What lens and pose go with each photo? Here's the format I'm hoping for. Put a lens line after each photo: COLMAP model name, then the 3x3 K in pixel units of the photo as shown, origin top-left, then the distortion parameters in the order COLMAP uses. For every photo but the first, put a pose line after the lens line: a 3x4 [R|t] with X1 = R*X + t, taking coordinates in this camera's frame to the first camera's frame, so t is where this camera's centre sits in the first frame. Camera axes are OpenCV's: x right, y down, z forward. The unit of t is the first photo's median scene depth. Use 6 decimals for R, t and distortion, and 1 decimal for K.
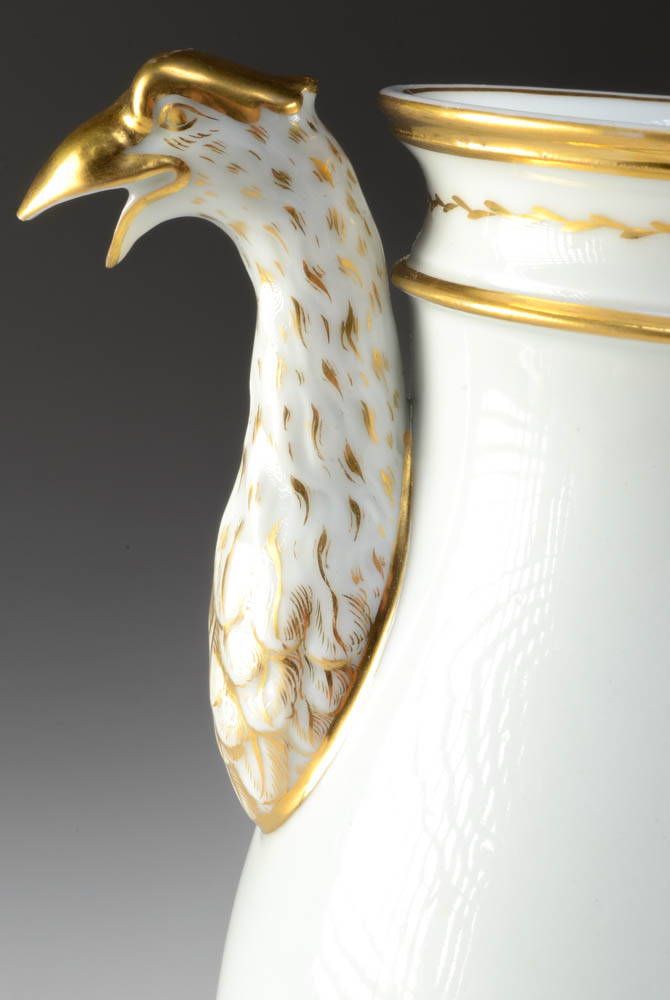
lens RADIAL K [[2245.5, 0, 333.7], [0, 2245.5, 496.6], [0, 0, 1]] dist [0.315031, 0.000000]
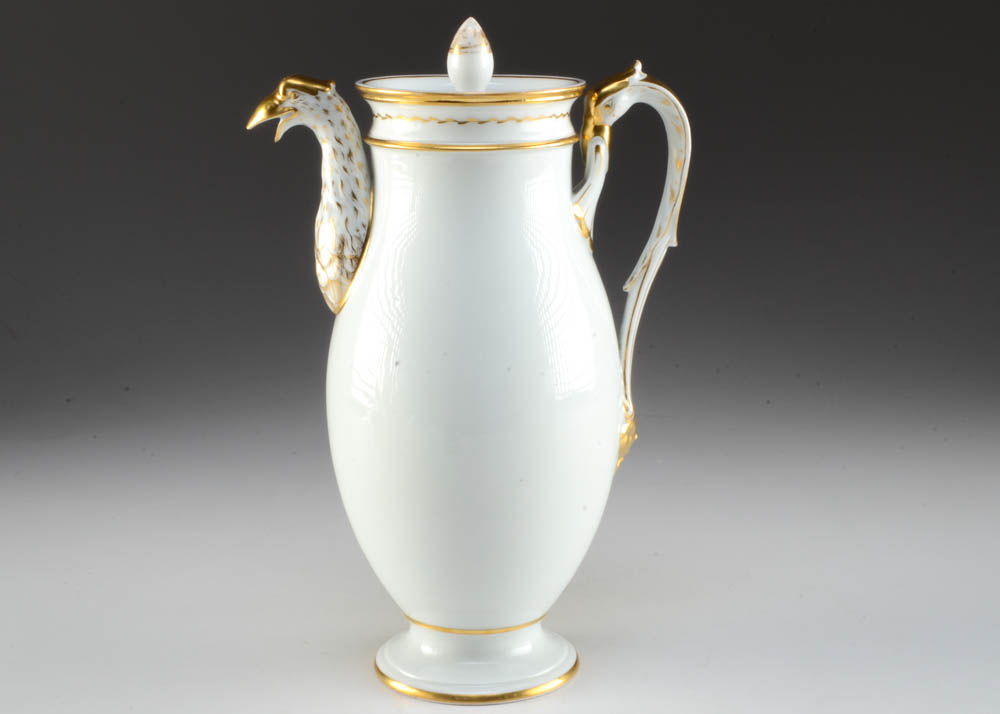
lens RADIAL K [[1913.6, 0, 493.2], [0, 1913.6, 357.8], [0, 0, 1]] dist [0.240109, 0.000000]
pose [[0.997269, -0.070434, 0.022233, 0.132088], [0.070643, 0.997463, -0.008729, 0.259647], [-0.021562, 0.010276, 0.999715, -1.809604]]
